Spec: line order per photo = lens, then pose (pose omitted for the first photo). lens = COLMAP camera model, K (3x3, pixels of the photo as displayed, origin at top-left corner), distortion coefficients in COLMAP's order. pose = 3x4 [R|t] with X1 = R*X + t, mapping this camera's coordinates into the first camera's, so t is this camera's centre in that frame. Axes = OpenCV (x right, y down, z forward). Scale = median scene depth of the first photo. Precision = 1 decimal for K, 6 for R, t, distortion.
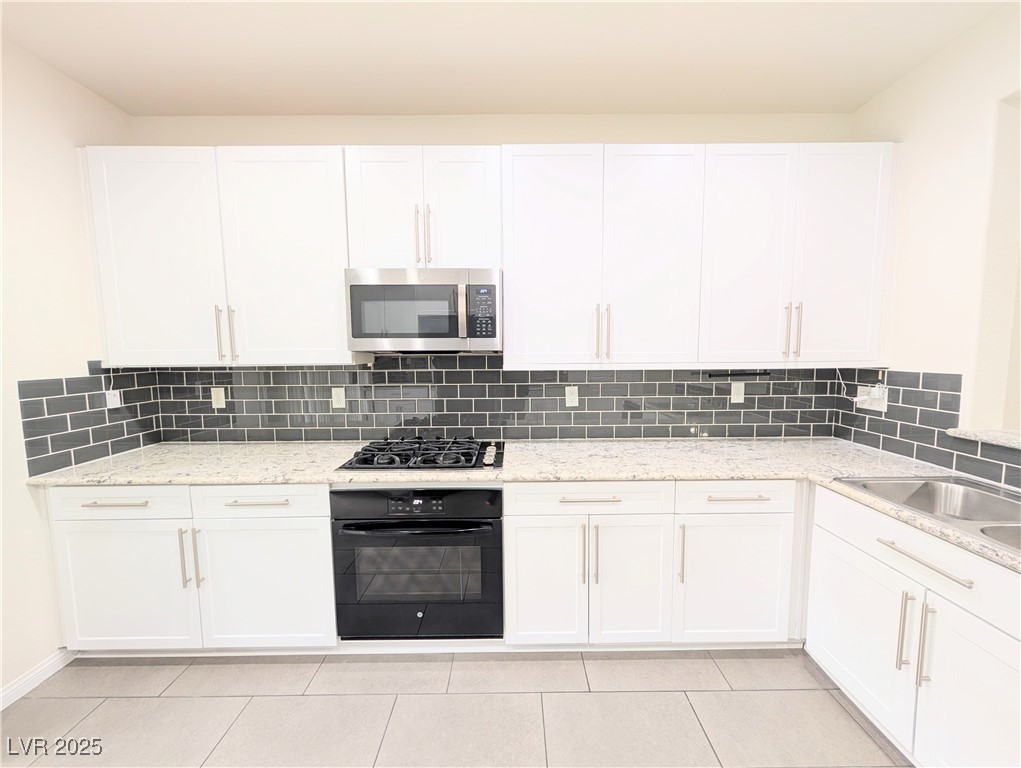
lens RADIAL K [[385.3, 0, 514.3], [0, 385.3, 380.9], [0, 0, 1]] dist [0.000826, 0.000515]
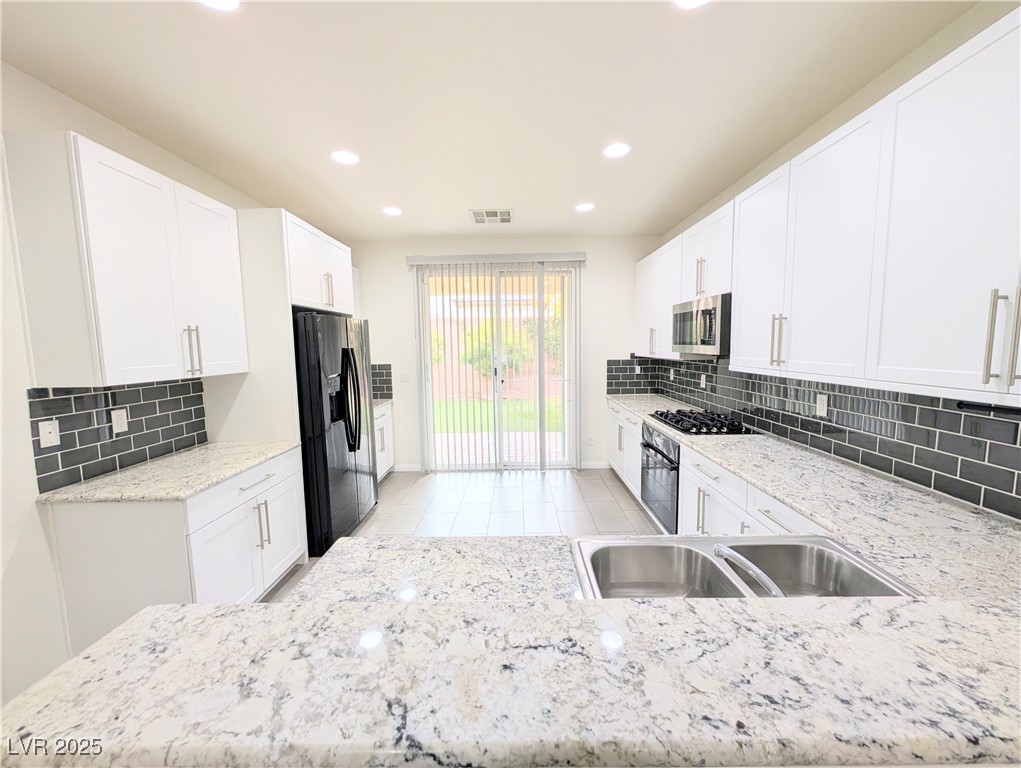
lens RADIAL K [[385.3, 0, 514.3], [0, 385.3, 380.9], [0, 0, 1]] dist [0.000826, 0.000515]
pose [[-0.011930, 0.103347, -0.994574, 1.332719], [-0.070892, 0.992054, 0.103936, -0.078471], [0.997413, 0.071747, -0.004509, 0.304152]]
